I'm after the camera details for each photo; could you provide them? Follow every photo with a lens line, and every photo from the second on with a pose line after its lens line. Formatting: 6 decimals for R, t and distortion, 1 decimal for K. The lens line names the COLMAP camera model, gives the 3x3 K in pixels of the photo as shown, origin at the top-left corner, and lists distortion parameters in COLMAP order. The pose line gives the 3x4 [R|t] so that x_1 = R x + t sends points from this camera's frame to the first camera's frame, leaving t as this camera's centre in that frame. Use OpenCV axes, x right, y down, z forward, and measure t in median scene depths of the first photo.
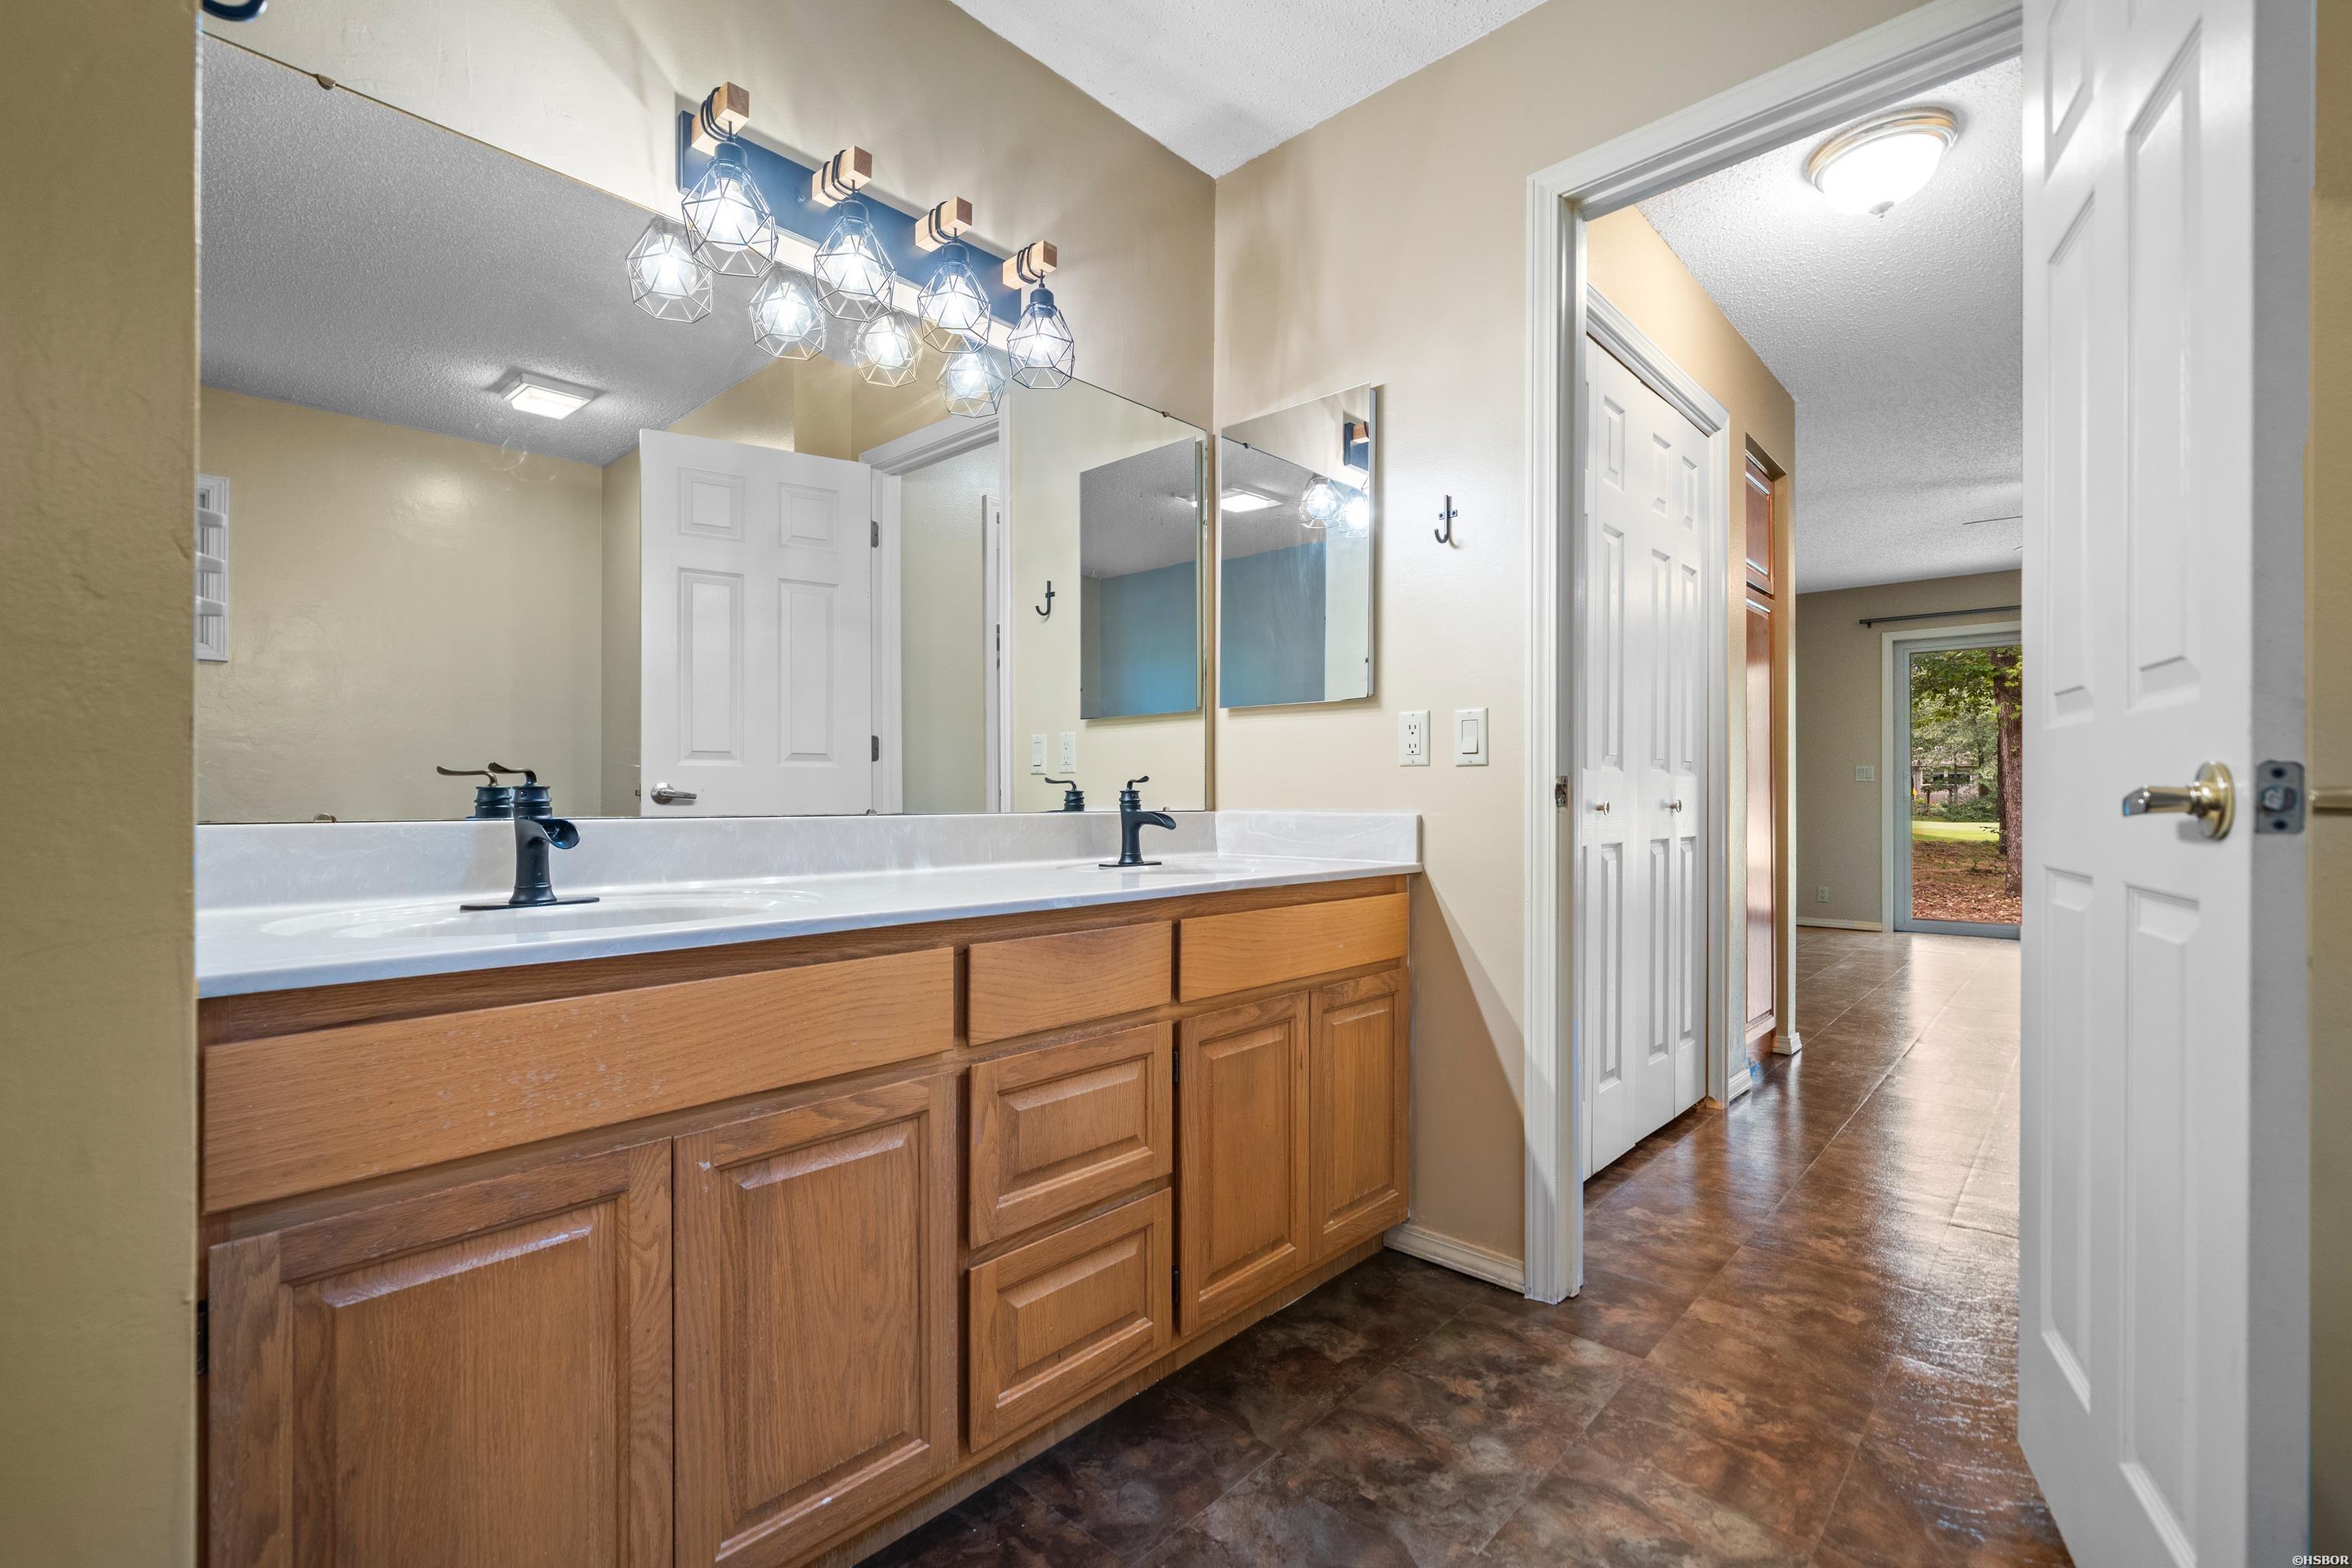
lens RADIAL K [[1021.5, 0, 1175.1], [0, 1021.5, 795.0], [0, 0, 1]] dist [-0.002559, -0.000100]
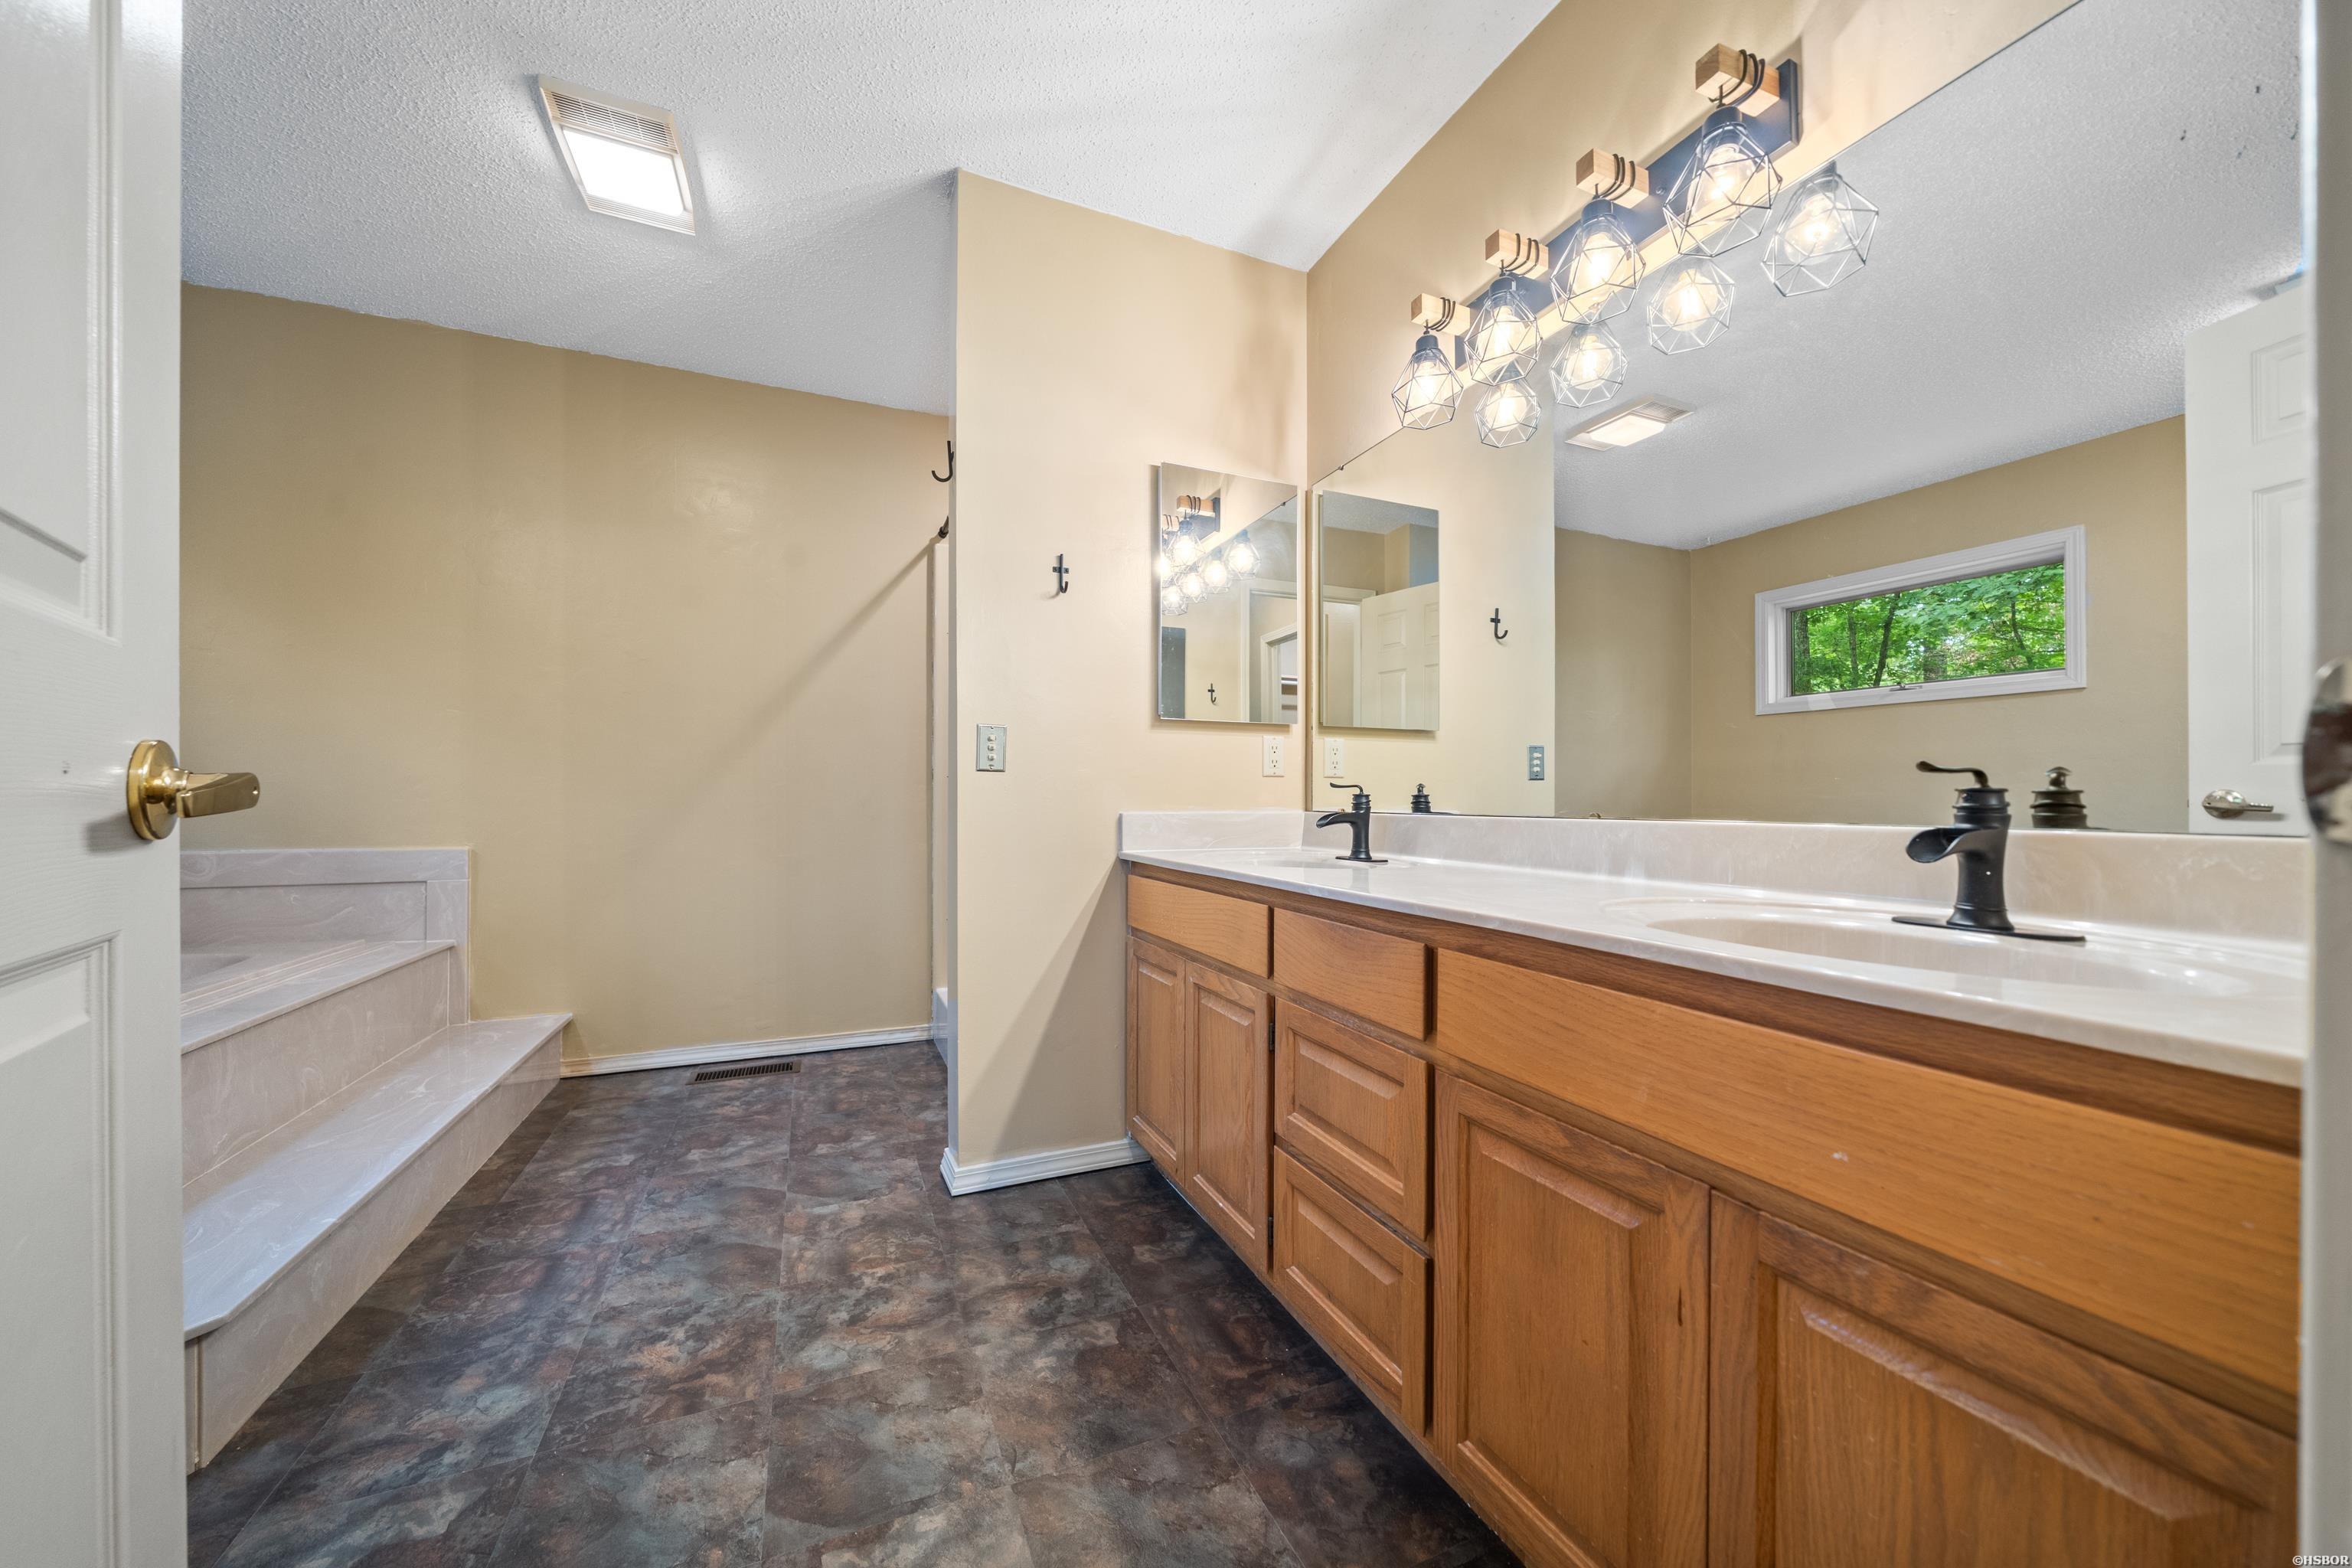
lens RADIAL K [[841.9, 0, 1170.2], [0, 841.9, 800.2], [0, 0, 1]] dist [-0.000438, -0.000373]
pose [[-0.409687, -0.001457, -0.912225, 0.752095], [-0.002511, 0.999997, -0.000470, 0.003220], [0.912223, 0.002098, -0.409689, 1.135386]]
